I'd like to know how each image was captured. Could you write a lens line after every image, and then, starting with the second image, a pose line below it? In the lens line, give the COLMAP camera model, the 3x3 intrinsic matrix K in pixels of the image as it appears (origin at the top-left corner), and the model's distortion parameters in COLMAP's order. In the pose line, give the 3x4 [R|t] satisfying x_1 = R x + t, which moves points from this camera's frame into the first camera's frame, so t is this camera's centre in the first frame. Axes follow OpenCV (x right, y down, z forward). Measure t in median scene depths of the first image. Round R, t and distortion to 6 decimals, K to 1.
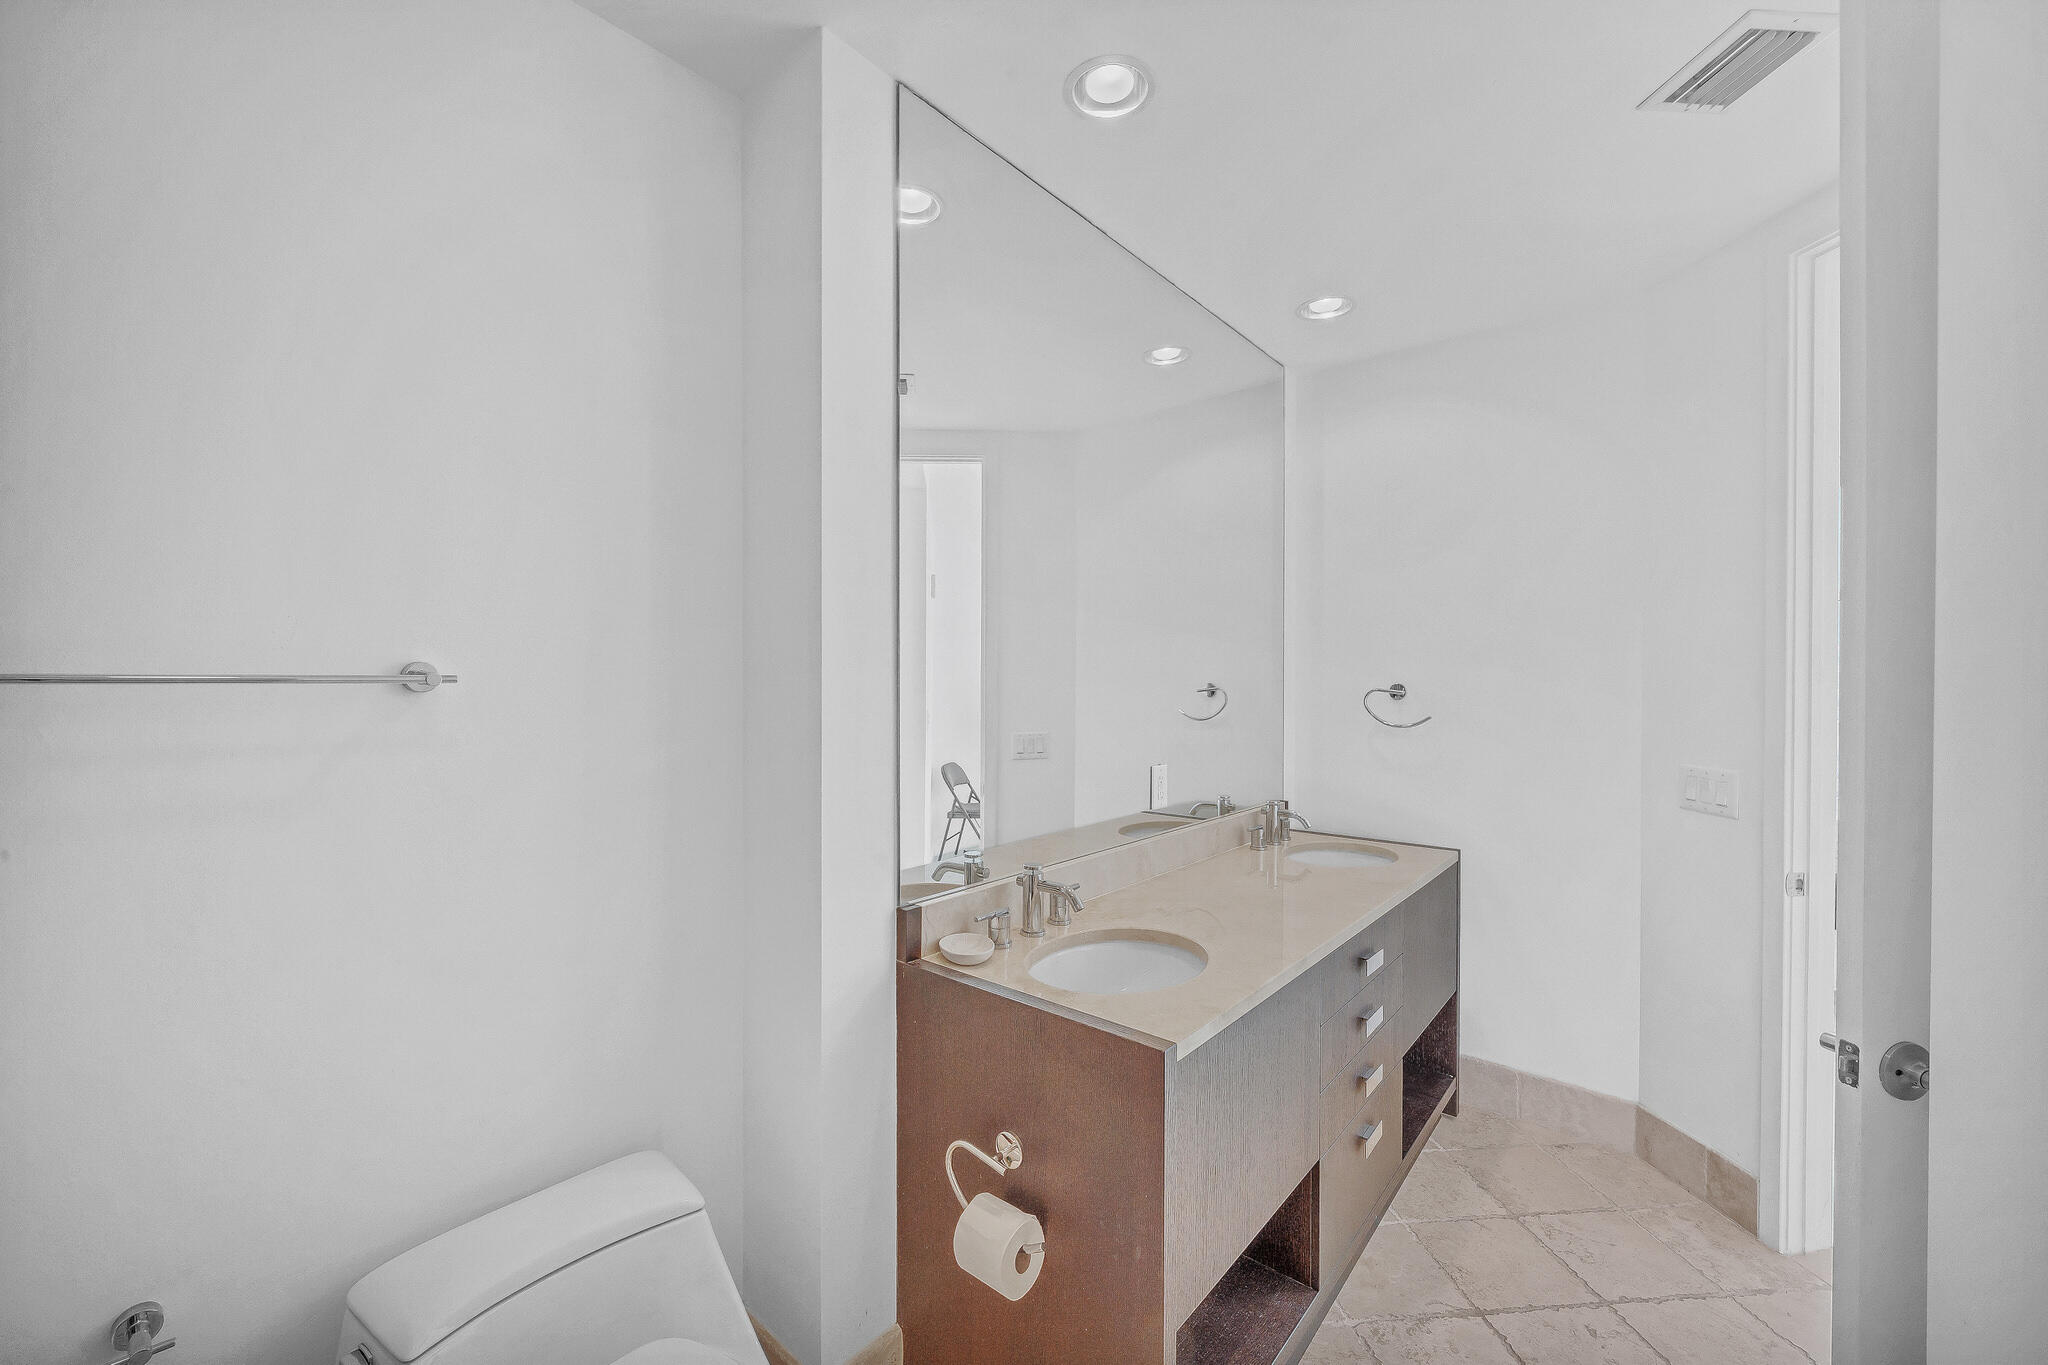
lens RADIAL K [[834.4, 0, 1027.4], [0, 834.4, 693.3], [0, 0, 1]] dist [0.132642, -0.000075]
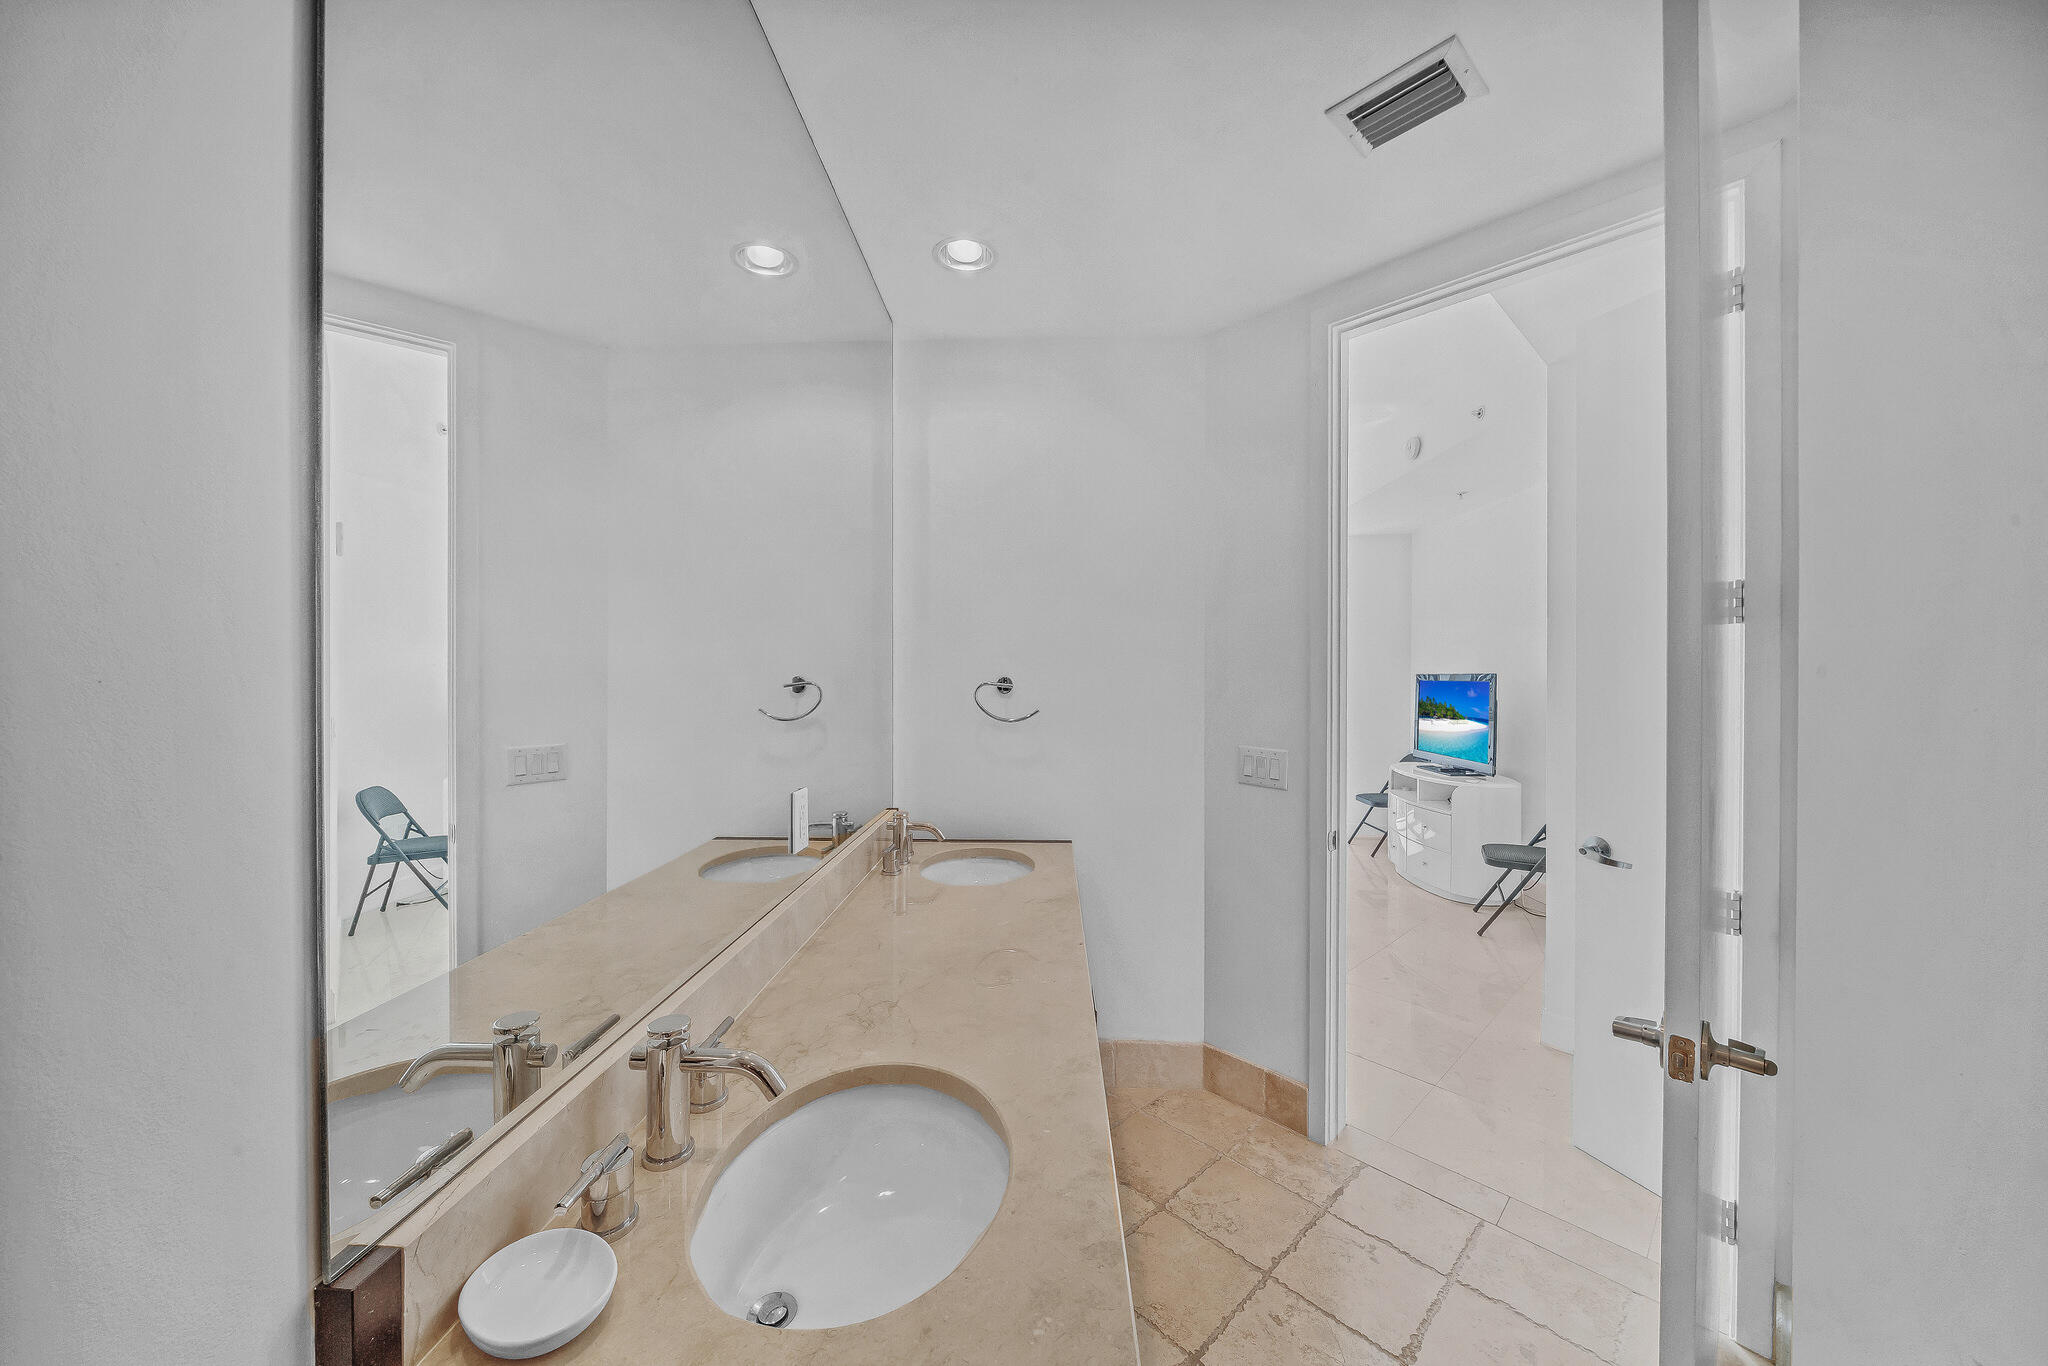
lens RADIAL K [[740.5, 0, 1024.0], [0, 740.5, 683.0], [0, 0, 1]] dist [0.009931, -0.000046]
pose [[0.802613, -0.003583, 0.596489, -0.067841], [0.008884, 0.999943, -0.005947, 0.000808], [-0.596434, 0.010072, 0.802599, 0.380383]]
